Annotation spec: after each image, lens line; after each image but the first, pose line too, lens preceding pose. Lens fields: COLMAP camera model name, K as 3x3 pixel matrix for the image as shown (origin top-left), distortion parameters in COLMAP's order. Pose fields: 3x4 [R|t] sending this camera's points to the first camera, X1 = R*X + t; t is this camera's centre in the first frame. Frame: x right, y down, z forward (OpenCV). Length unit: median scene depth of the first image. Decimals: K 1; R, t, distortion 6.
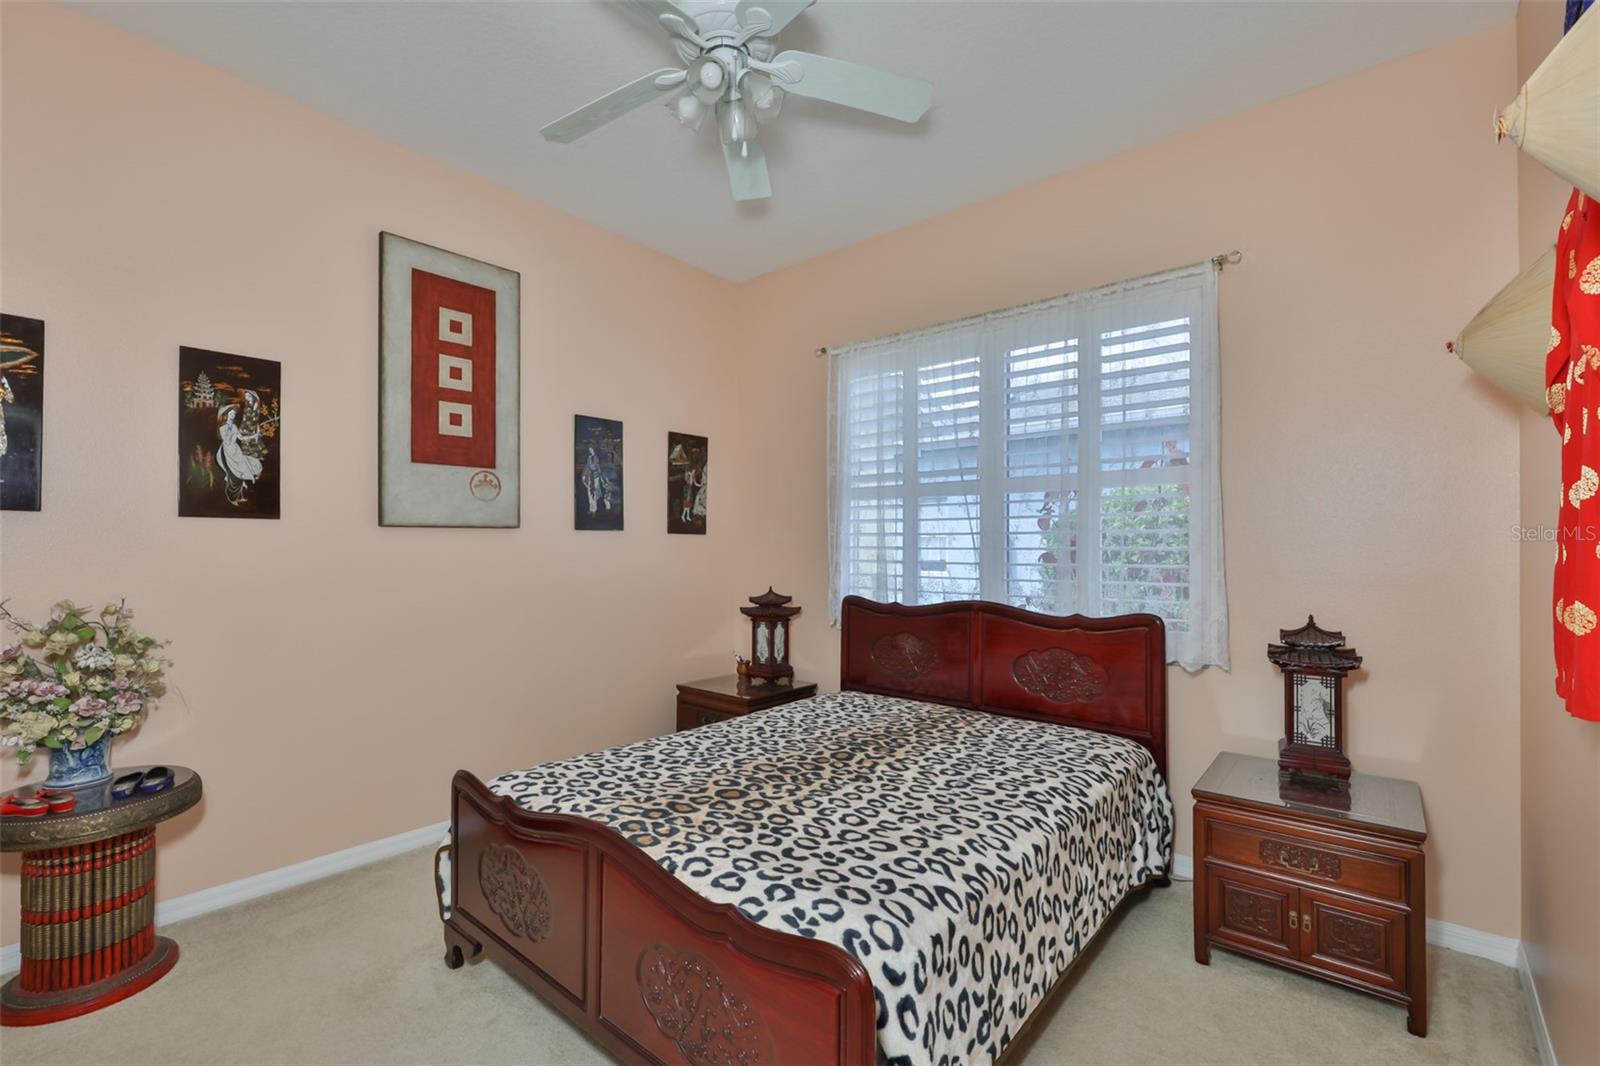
lens RADIAL K [[693.8, 0, 784.8], [0, 693.8, 542.0], [0, 0, 1]] dist [-0.006781, 0.000386]
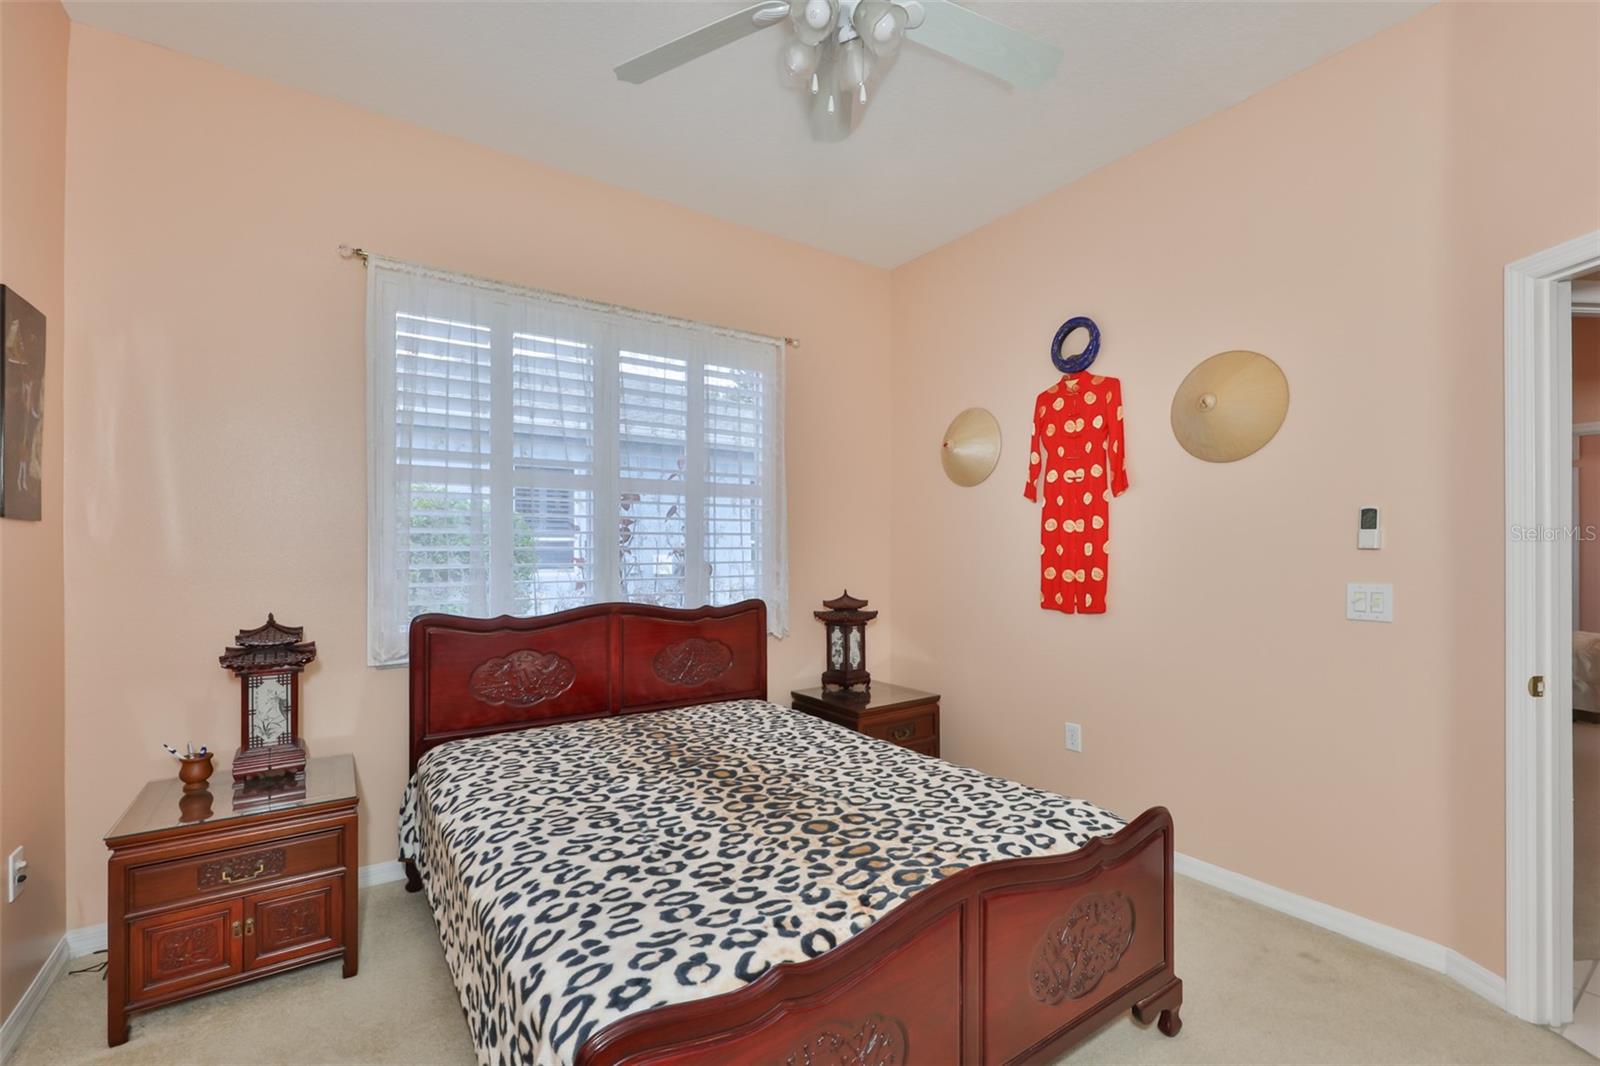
lens RADIAL K [[693.8, 0, 806.1], [0, 693.8, 545.4], [0, 0, 1]] dist [-0.006781, 0.000386]
pose [[0.245087, 0.000291, 0.969501, -0.864343], [-0.007402, 0.999971, 0.001571, 0.002946], [-0.969473, -0.007561, 0.245083, 0.740049]]
